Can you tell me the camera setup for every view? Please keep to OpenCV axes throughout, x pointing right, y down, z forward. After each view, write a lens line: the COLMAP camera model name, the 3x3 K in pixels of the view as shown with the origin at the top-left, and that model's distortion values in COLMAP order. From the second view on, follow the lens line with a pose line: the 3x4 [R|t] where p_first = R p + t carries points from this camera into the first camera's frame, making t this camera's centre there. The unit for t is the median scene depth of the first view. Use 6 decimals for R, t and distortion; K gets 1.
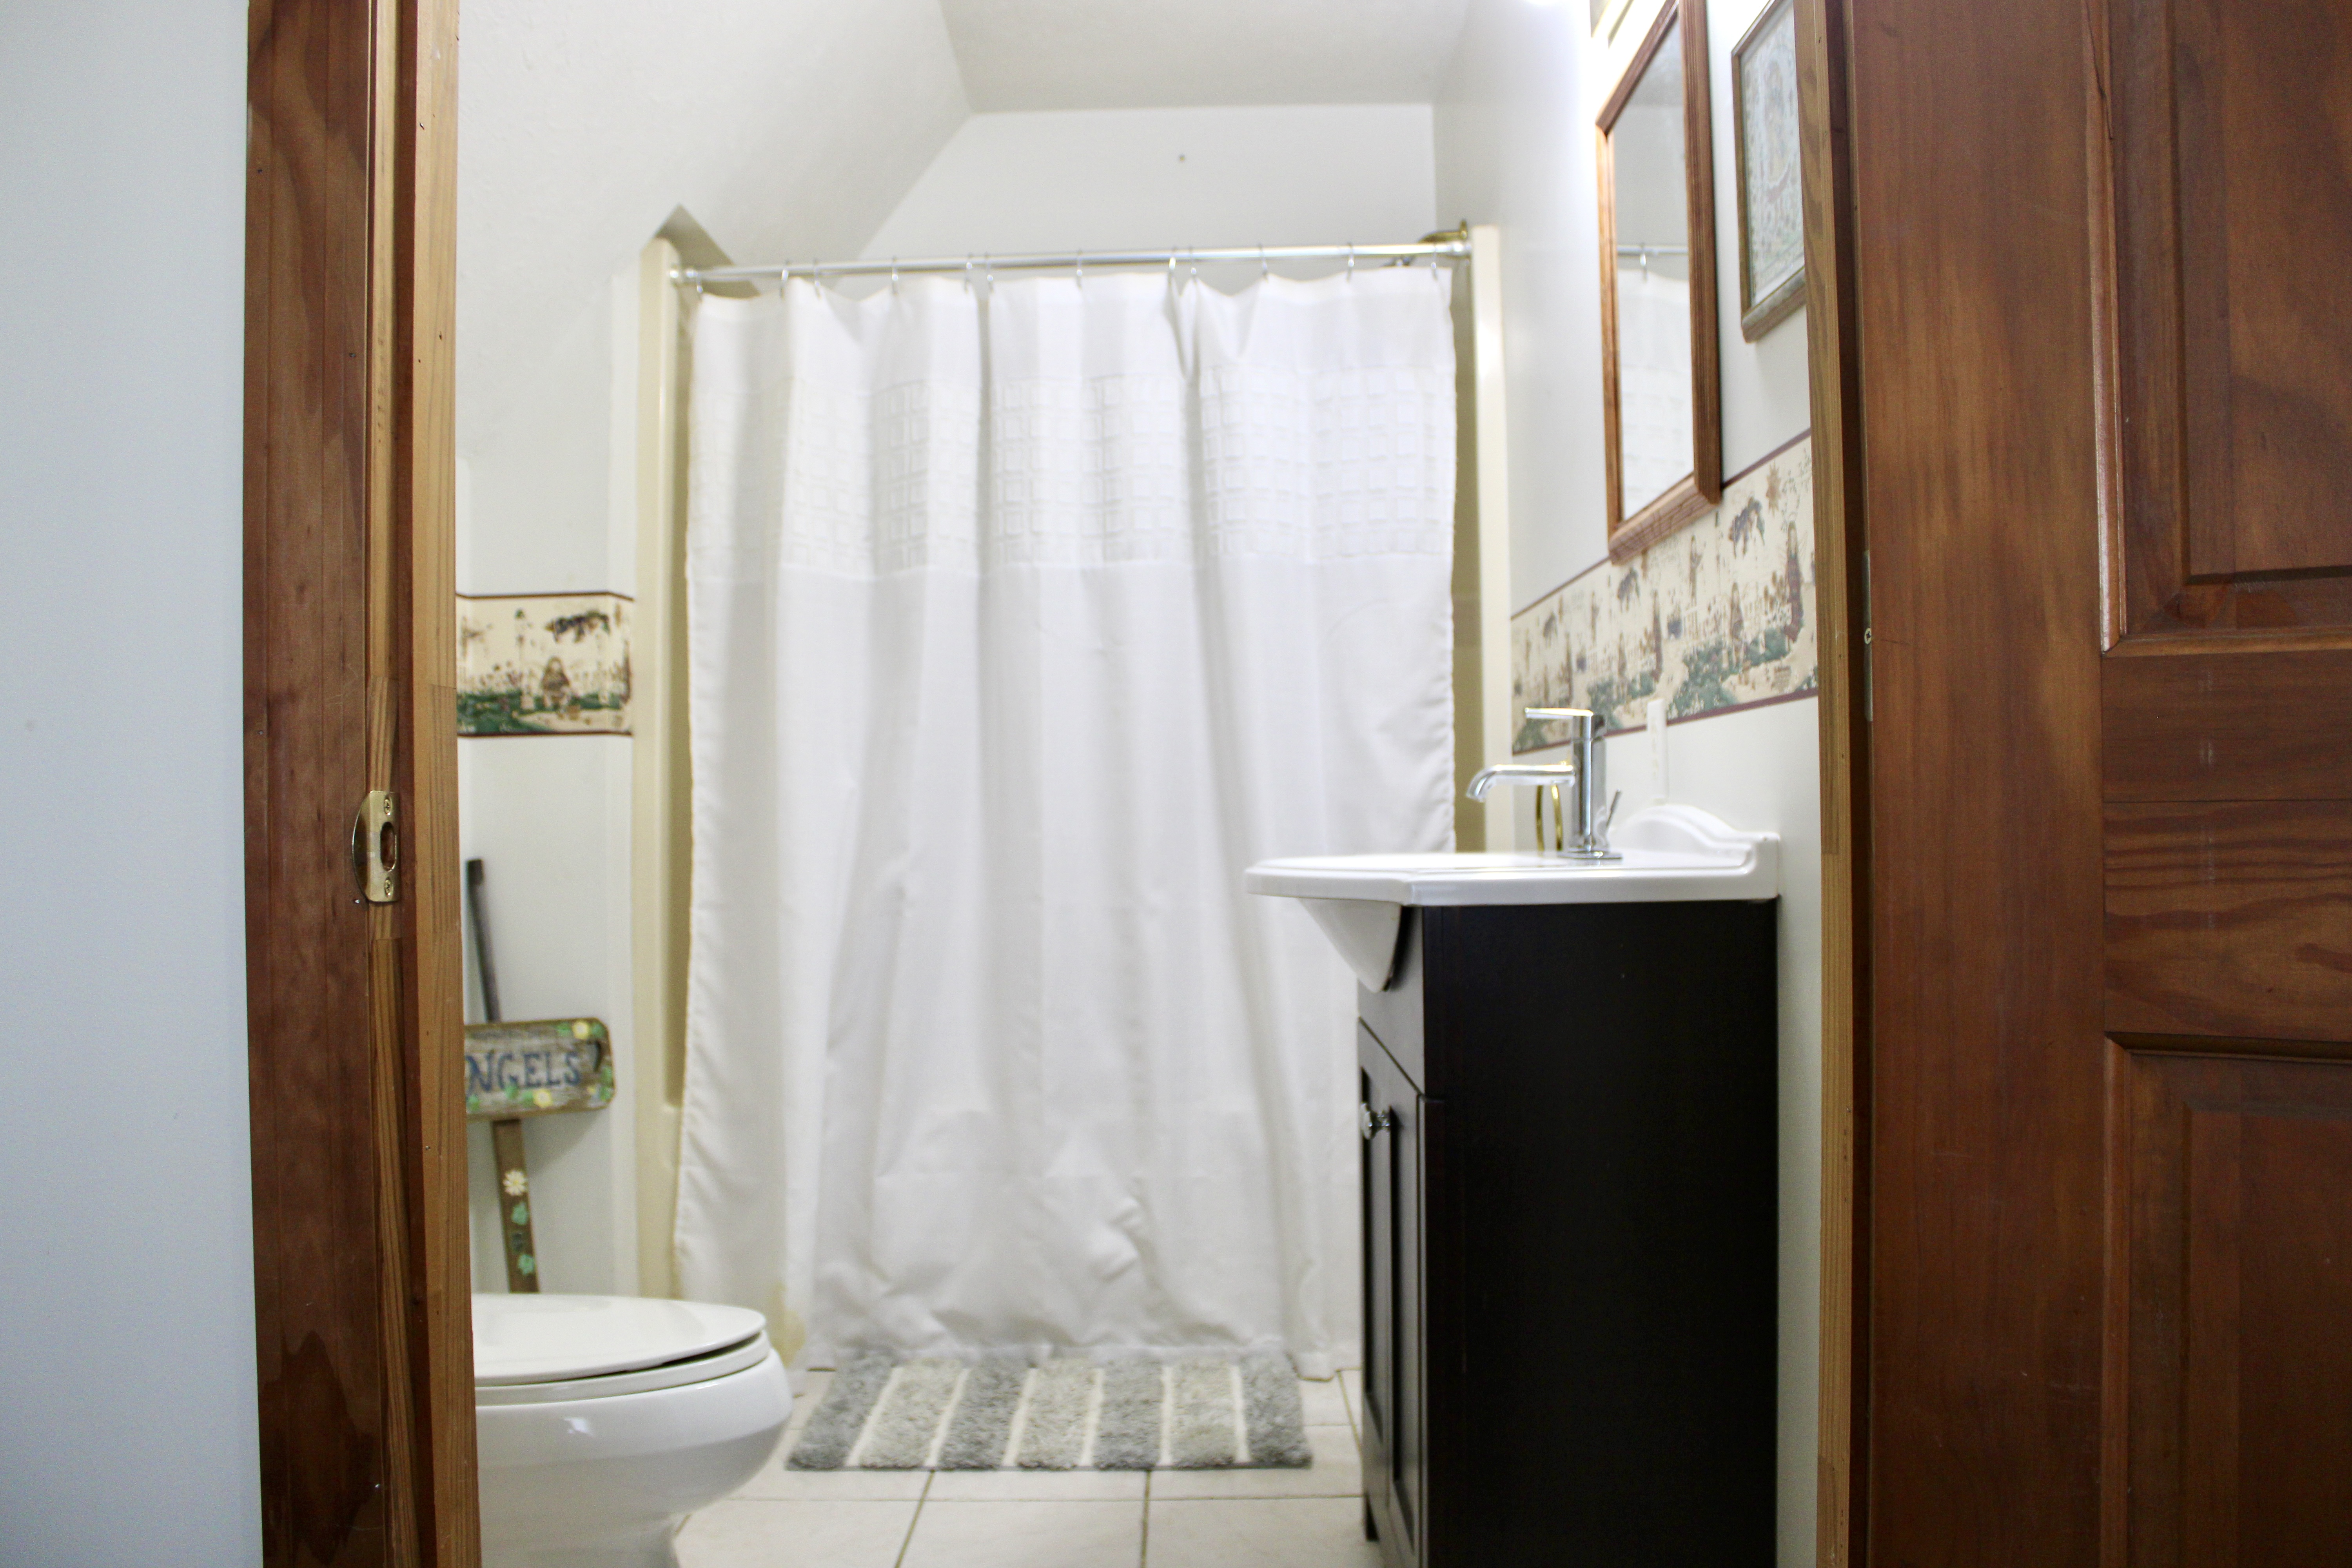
lens RADIAL K [[1952.4, 0, 1189.2], [0, 1952.4, 780.6], [0, 0, 1]] dist [-0.157462, 0.135646]
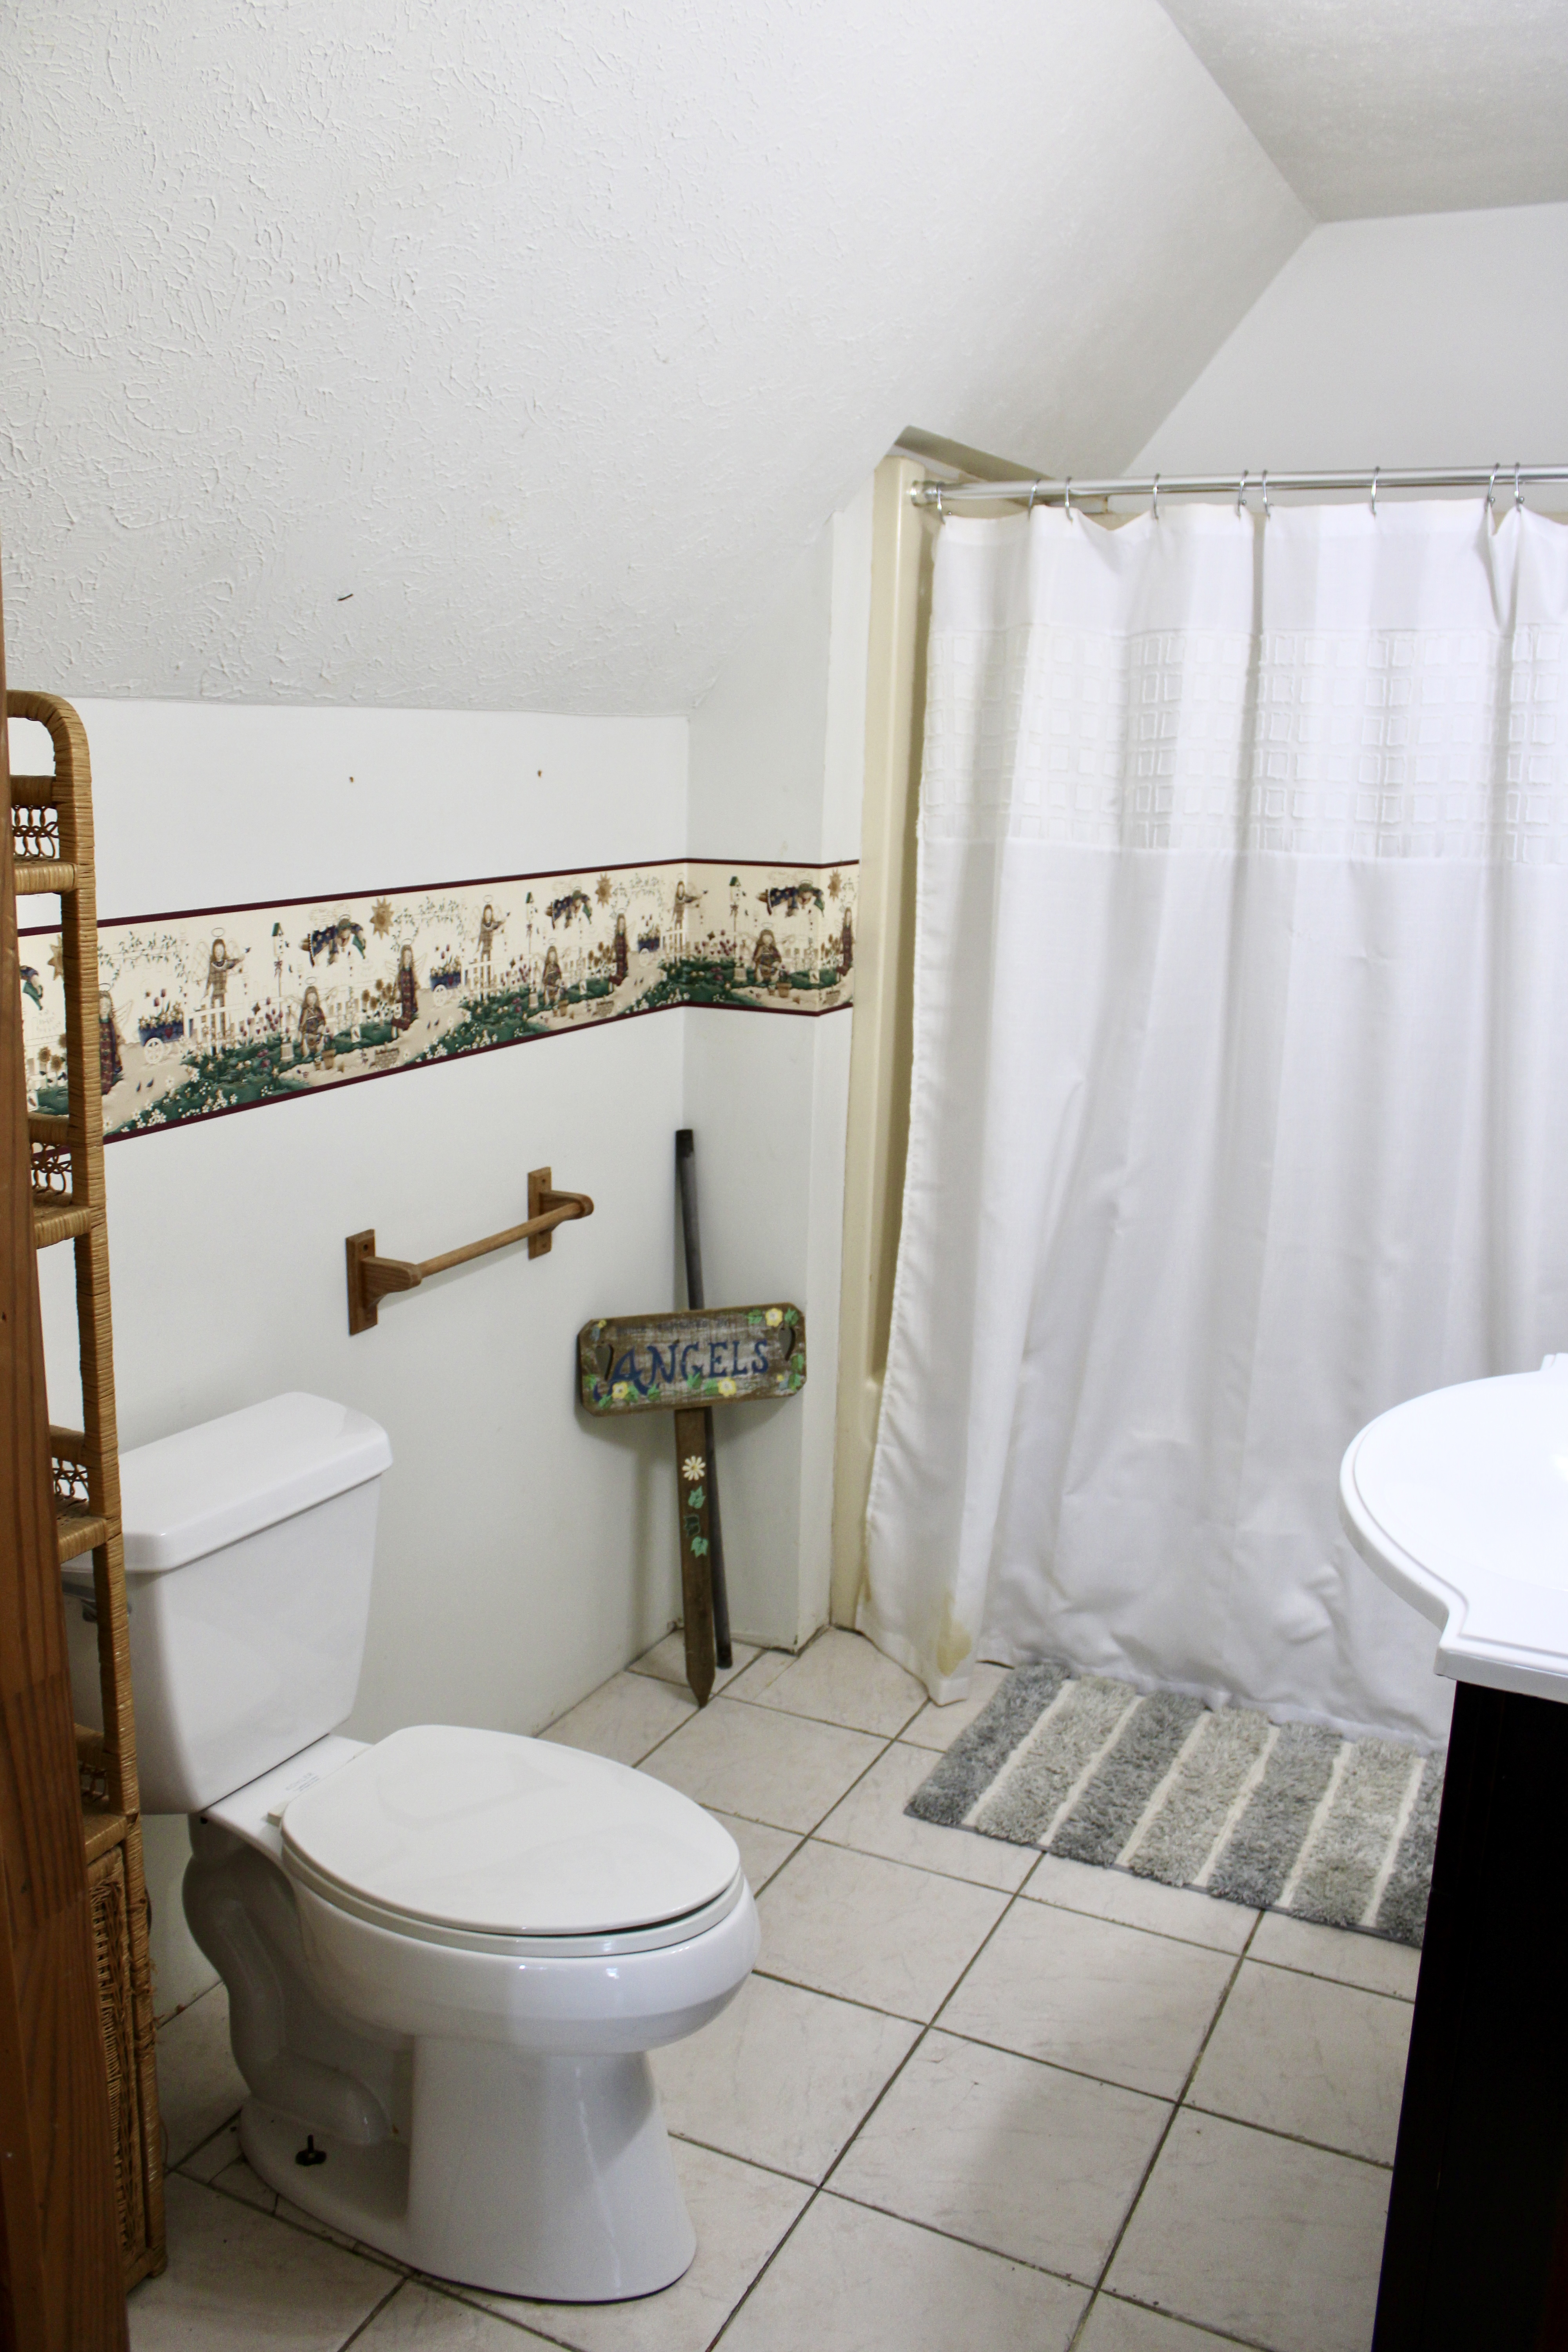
lens RADIAL K [[1952.4, 0, 782.5], [0, 1952.4, 1171.5], [0, 0, 1]] dist [-0.157462, 0.135646]
pose [[0.898777, 0.128147, -0.419260, 0.093674], [-0.030145, 0.972127, 0.232508, -0.168537], [0.437369, -0.196334, 0.877588, 0.132055]]
